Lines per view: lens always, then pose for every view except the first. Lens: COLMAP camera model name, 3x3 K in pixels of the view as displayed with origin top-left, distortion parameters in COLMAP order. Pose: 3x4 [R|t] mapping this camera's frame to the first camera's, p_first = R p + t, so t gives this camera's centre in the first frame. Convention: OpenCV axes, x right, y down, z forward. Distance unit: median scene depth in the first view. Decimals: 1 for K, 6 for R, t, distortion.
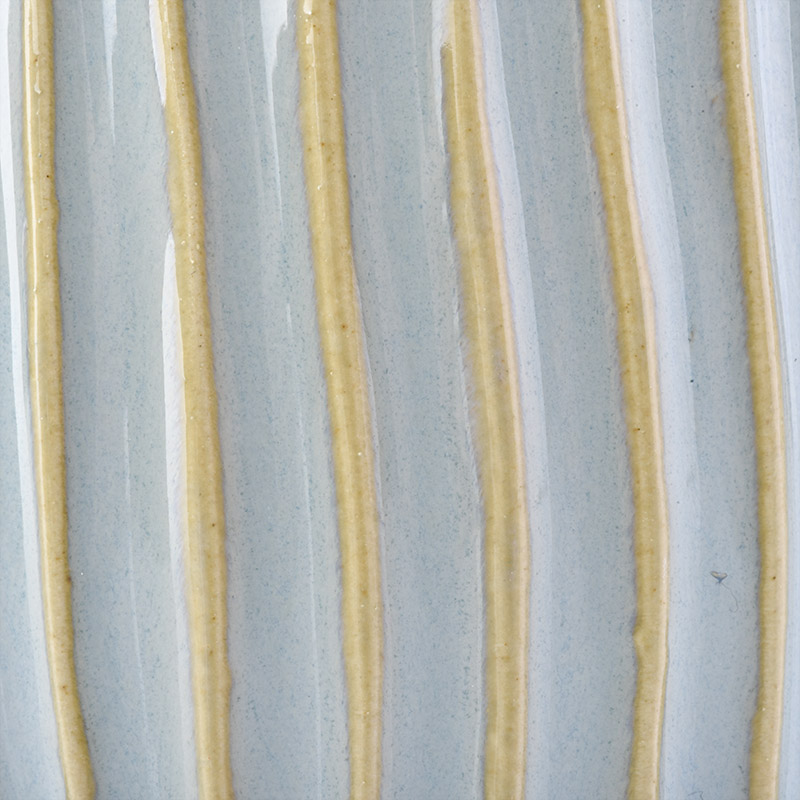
lens RADIAL K [[2674.8, 0, 399.8], [0, 2674.8, 400.0], [0, 0, 1]] dist [-0.043589, 0.000000]
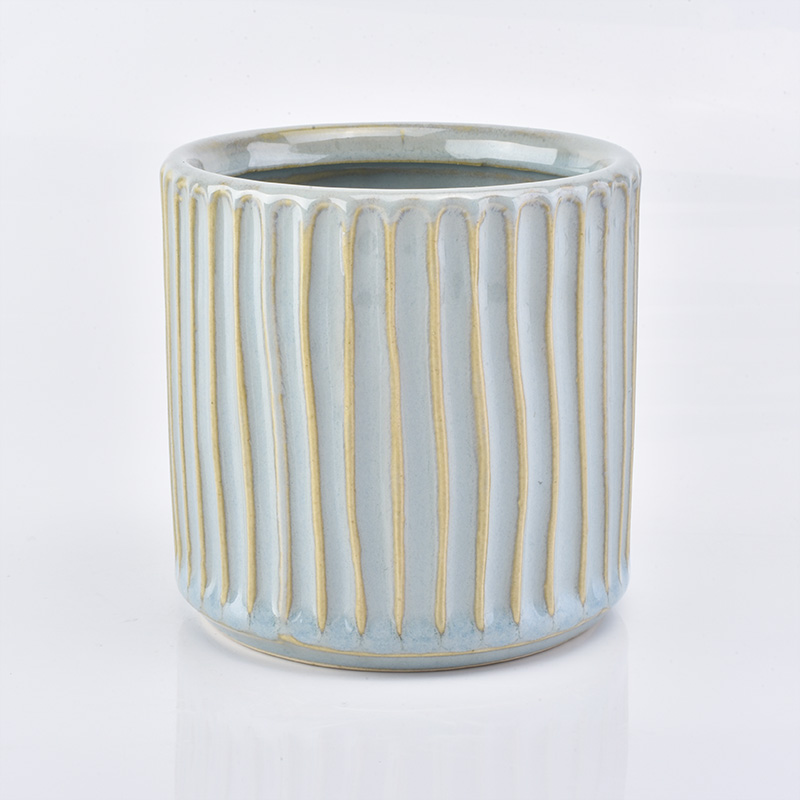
lens RADIAL K [[2674.8, 0, 399.3], [0, 2674.8, 401.2], [0, 0, 1]] dist [-0.043589, 0.000000]
pose [[0.982818, -0.027223, 0.182558, -0.692793], [-0.005455, 0.984348, 0.176150, -0.650029], [-0.184496, -0.174119, 0.967287, -2.298448]]
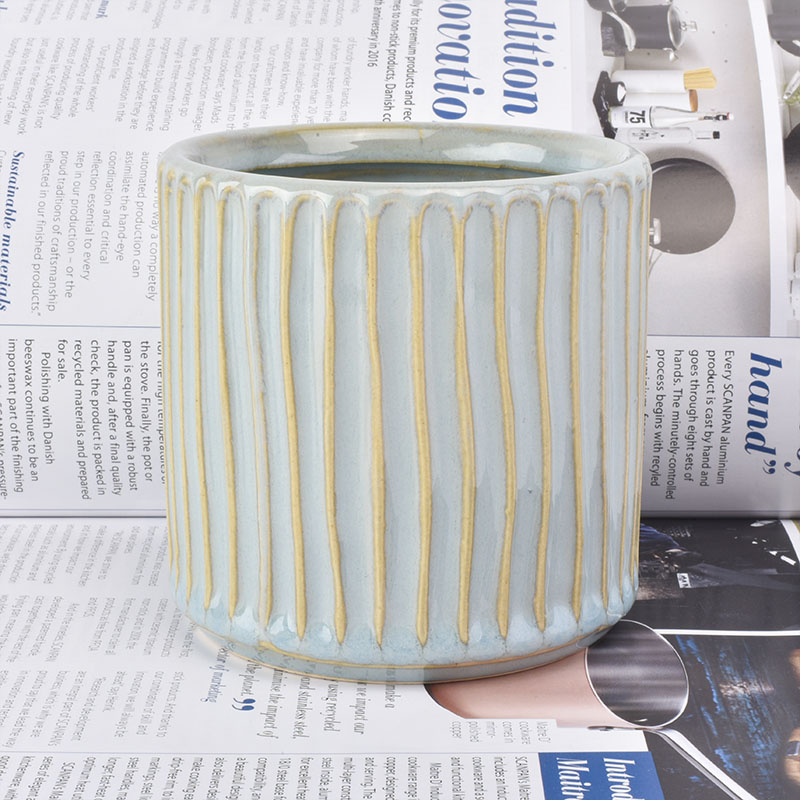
lens RADIAL K [[2674.8, 0, 401.0], [0, 2674.8, 398.9], [0, 0, 1]] dist [-0.043589, 0.000000]
pose [[0.994028, 0.000801, 0.109120, -0.406209], [-0.018329, 0.986991, 0.159730, -0.580627], [-0.107572, -0.160776, 0.981111, -2.237357]]
